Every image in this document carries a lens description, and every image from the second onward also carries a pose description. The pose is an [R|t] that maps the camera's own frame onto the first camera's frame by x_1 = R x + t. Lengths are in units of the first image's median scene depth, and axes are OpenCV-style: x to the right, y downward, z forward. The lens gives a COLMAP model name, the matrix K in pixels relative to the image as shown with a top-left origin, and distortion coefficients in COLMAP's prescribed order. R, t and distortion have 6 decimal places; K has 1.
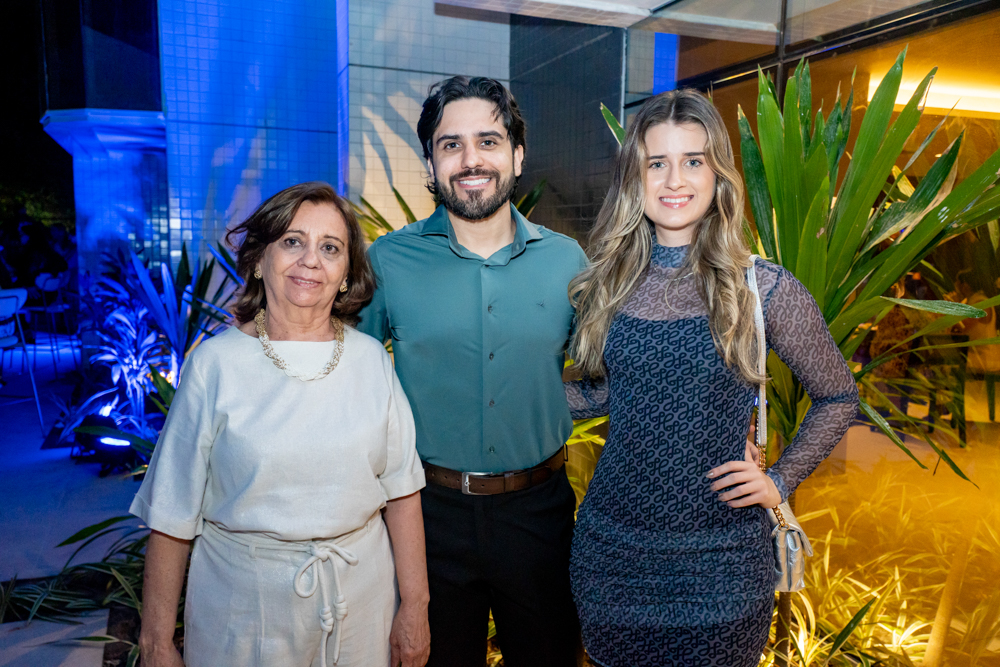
lens RADIAL K [[833.2, 0, 500.0], [0, 833.2, 333.5], [0, 0, 1]] dist [0.000092, 0.006721]
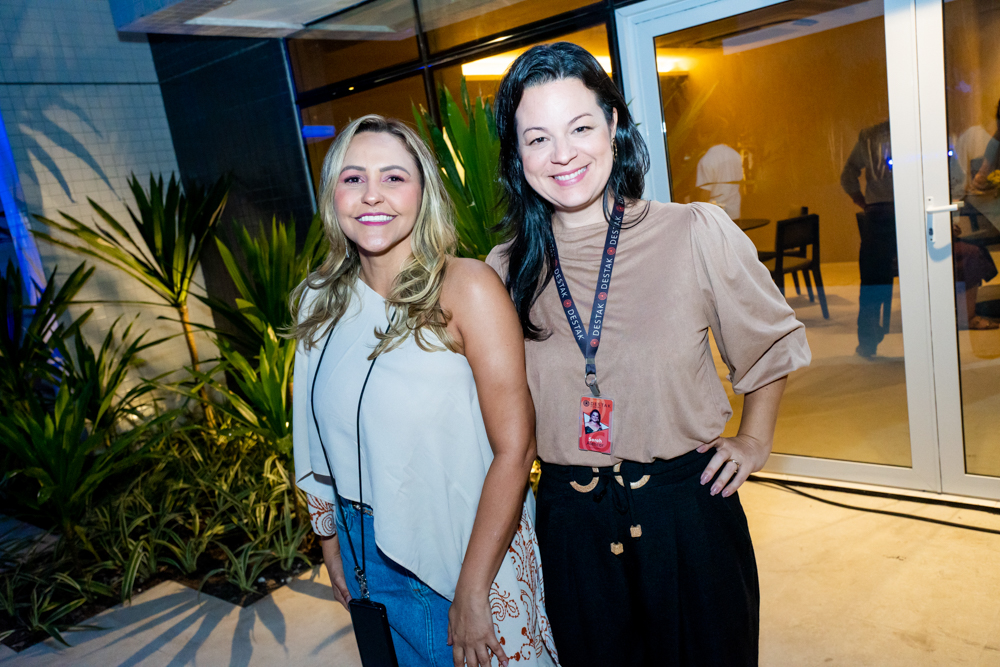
lens RADIAL K [[833.2, 0, 500.0], [0, 833.2, 333.5], [0, 0, 1]] dist [0.000092, 0.006721]
pose [[0.879438, -0.225260, 0.419341, -0.134543], [0.206044, 0.974279, 0.091247, 0.006322], [-0.429110, 0.006157, 0.903231, -0.177307]]
